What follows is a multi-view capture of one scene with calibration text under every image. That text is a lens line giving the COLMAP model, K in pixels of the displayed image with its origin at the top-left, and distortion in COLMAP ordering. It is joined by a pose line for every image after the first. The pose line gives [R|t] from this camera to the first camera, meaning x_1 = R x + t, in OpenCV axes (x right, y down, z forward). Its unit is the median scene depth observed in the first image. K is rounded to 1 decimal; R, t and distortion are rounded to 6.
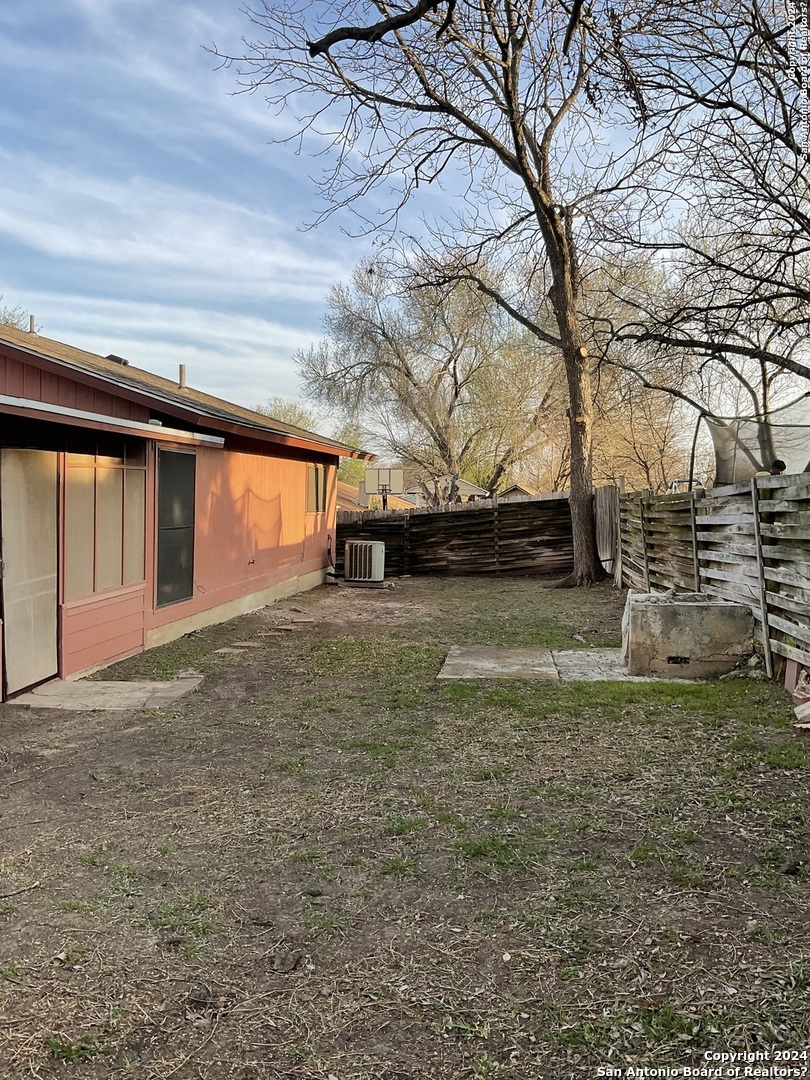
lens RADIAL K [[899.0, 0, 413.5], [0, 899.0, 535.0], [0, 0, 1]] dist [0.099215, -0.173741]
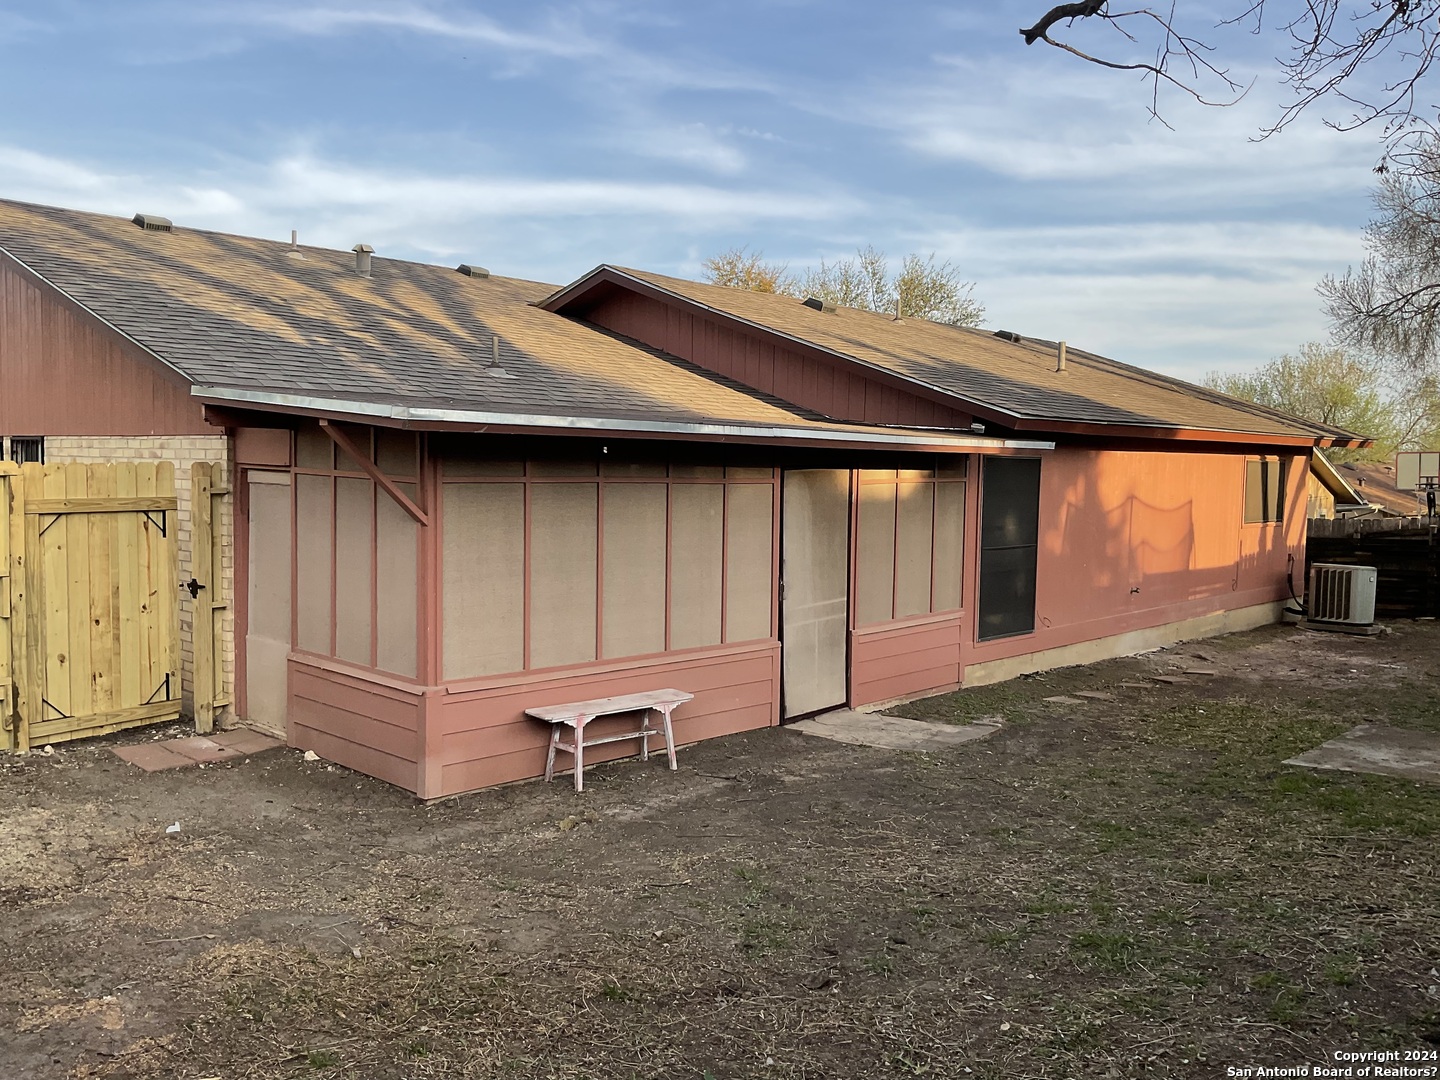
lens RADIAL K [[1198.7, 0, 726.3], [0, 1198.7, 532.6], [0, 0, 1]] dist [0.099215, -0.173741]
pose [[0.817702, 0.018782, -0.575336, 0.228958], [-0.020599, 0.999782, 0.003363, -0.027465], [0.575273, 0.009101, 0.817911, -0.098137]]
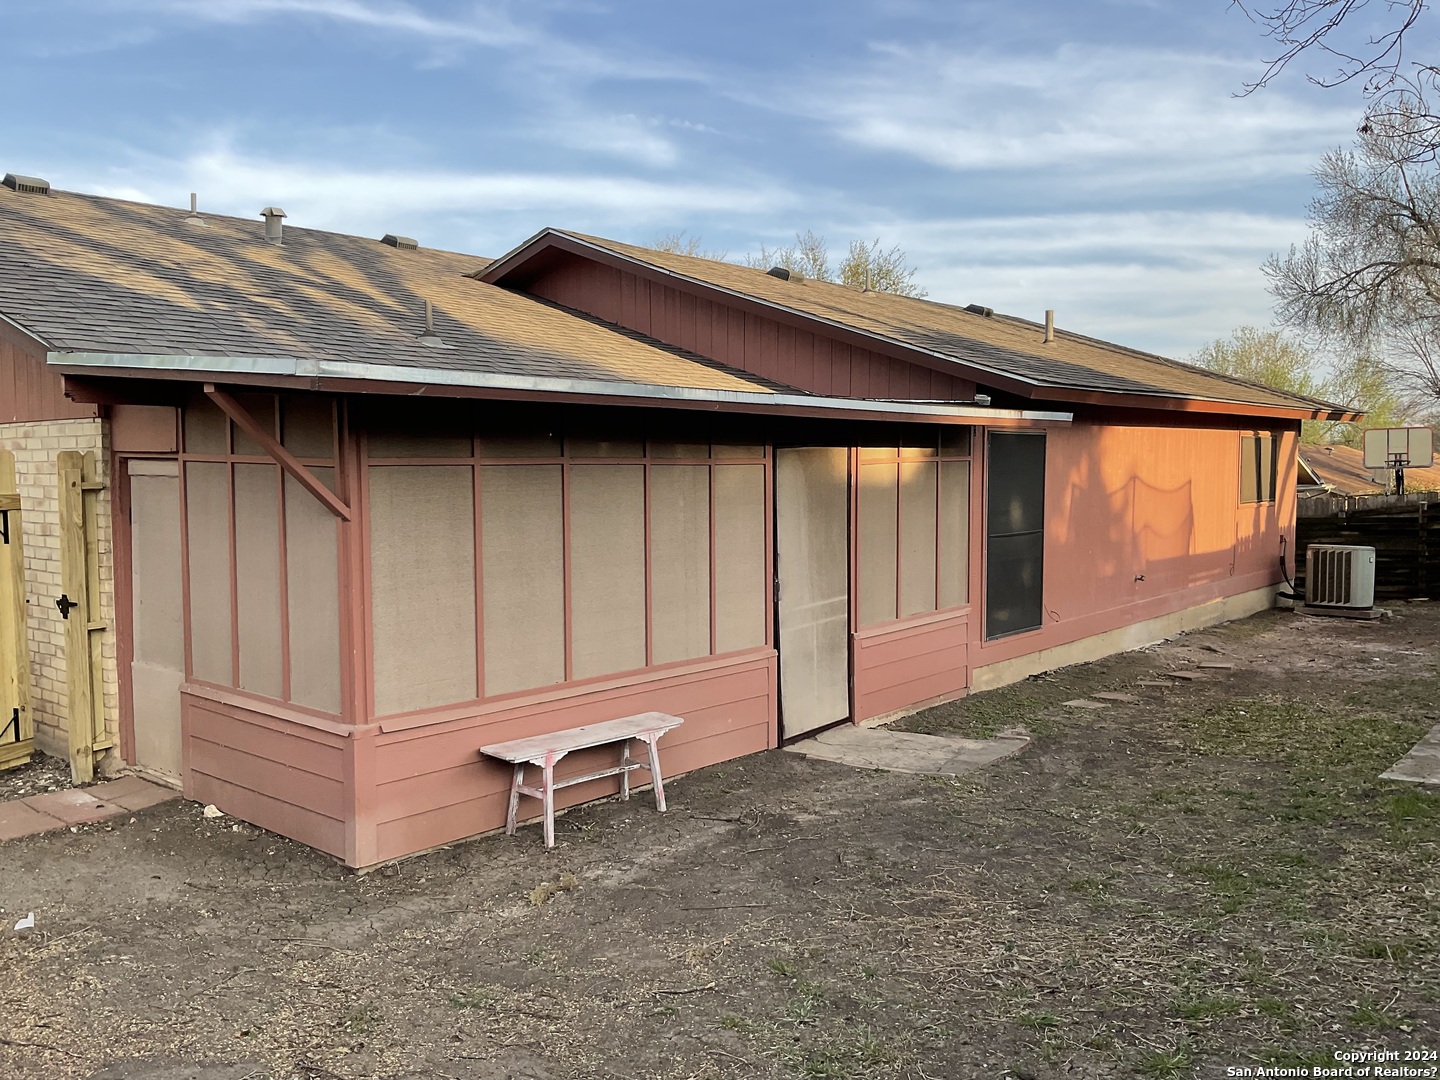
lens RADIAL K [[1198.7, 0, 721.2], [0, 1198.7, 534.1], [0, 0, 1]] dist [0.099215, -0.173741]
pose [[0.844299, 0.000518, -0.535873, 0.094272], [0.003451, 0.999974, 0.006405, -0.021008], [0.535862, -0.007257, 0.844275, 0.025616]]
